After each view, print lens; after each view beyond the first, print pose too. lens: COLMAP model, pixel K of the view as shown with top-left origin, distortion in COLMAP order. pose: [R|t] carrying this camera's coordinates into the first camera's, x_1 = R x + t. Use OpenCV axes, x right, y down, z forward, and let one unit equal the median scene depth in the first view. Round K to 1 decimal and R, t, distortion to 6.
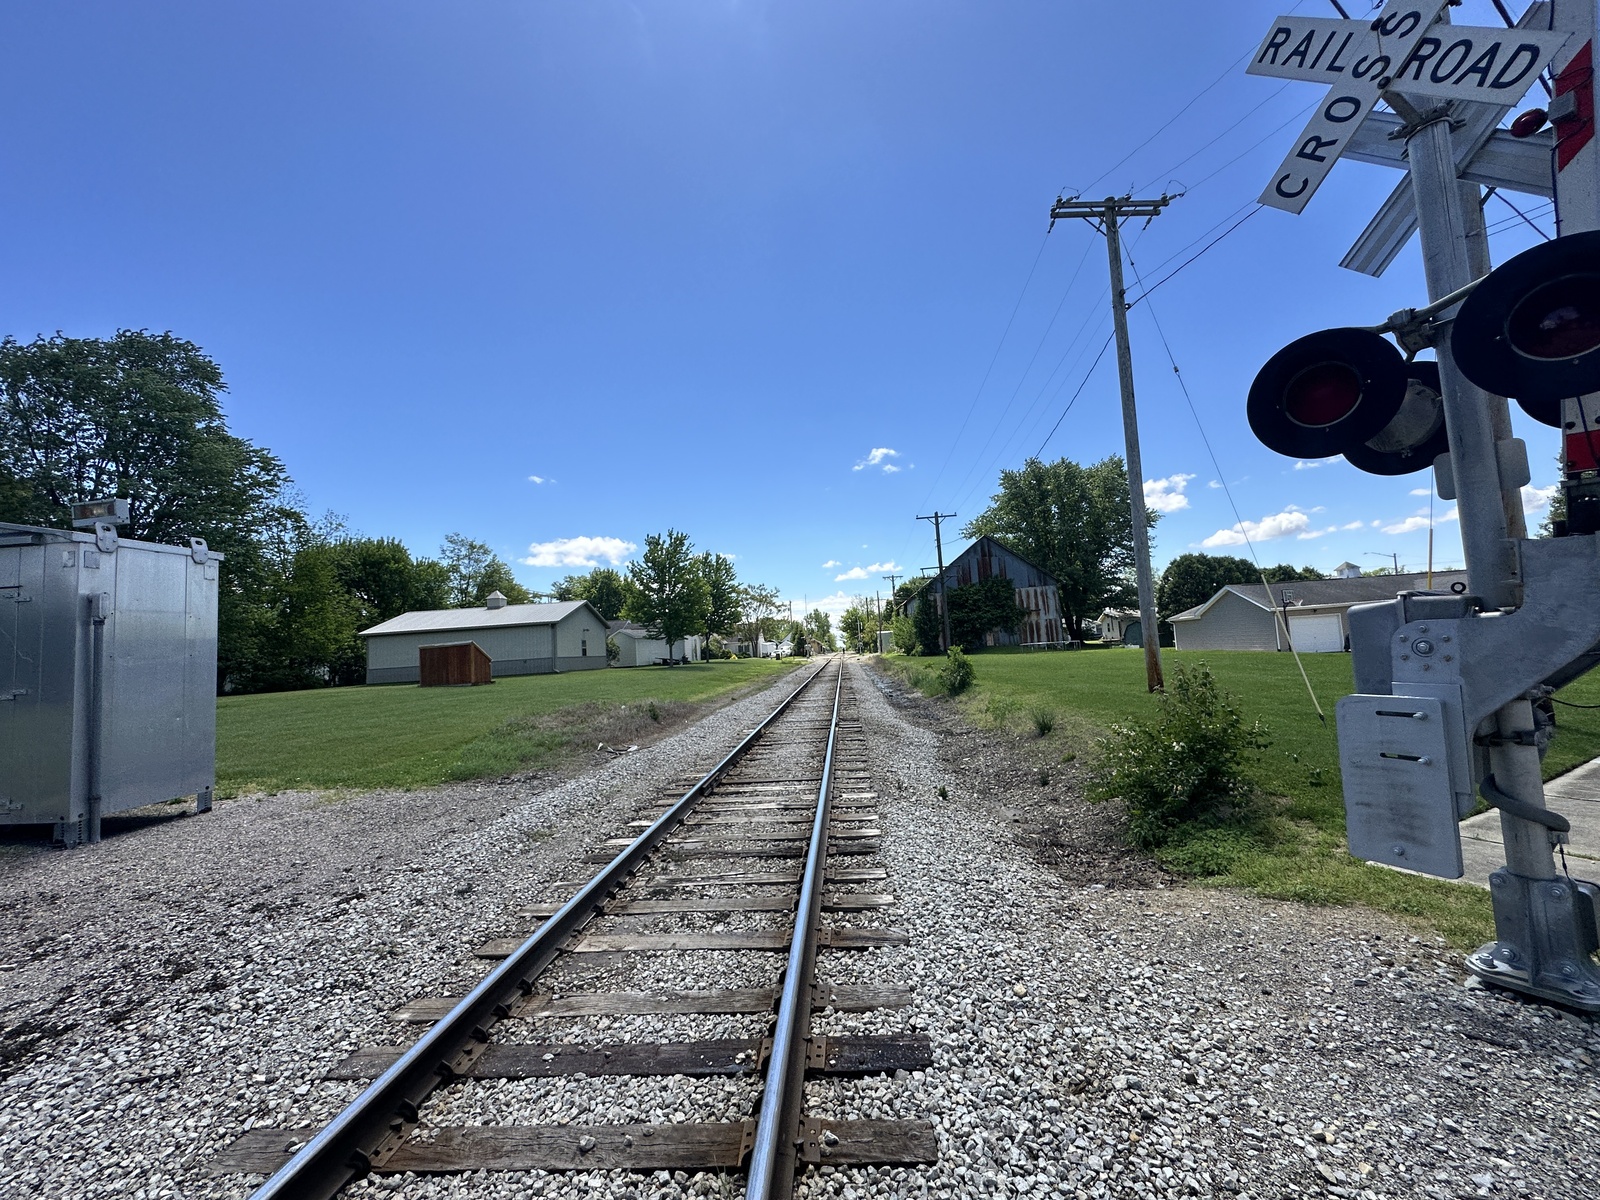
lens RADIAL K [[640.5, 0, 801.6], [0, 640.5, 603.8], [0, 0, 1]] dist [-0.002947, 0.000601]
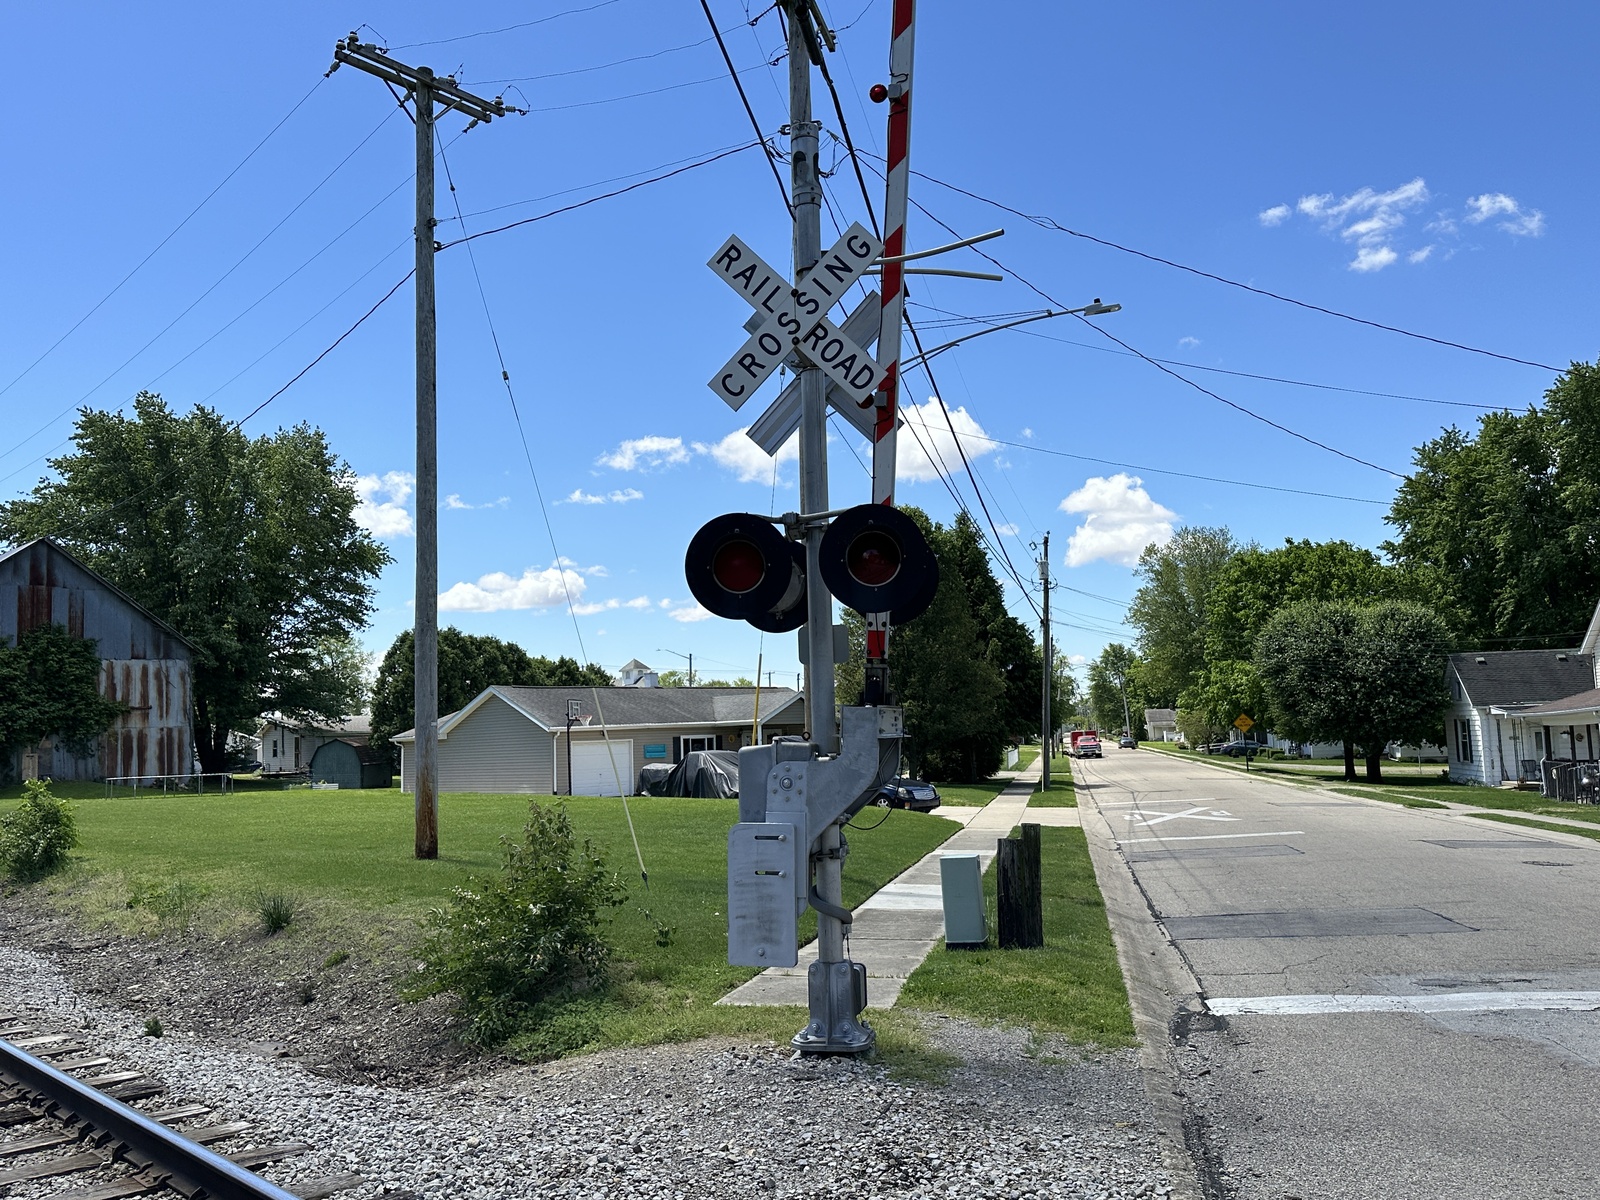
lens RADIAL K [[1283.5, 0, 806.1], [0, 1283.5, 617.5], [0, 0, 1]] dist [0.121621, -0.207499]
pose [[0.662474, 0.110016, 0.740962, -0.294330], [-0.064341, 0.993858, -0.090039, -0.009866], [-0.746316, 0.011974, 0.665484, -0.231425]]
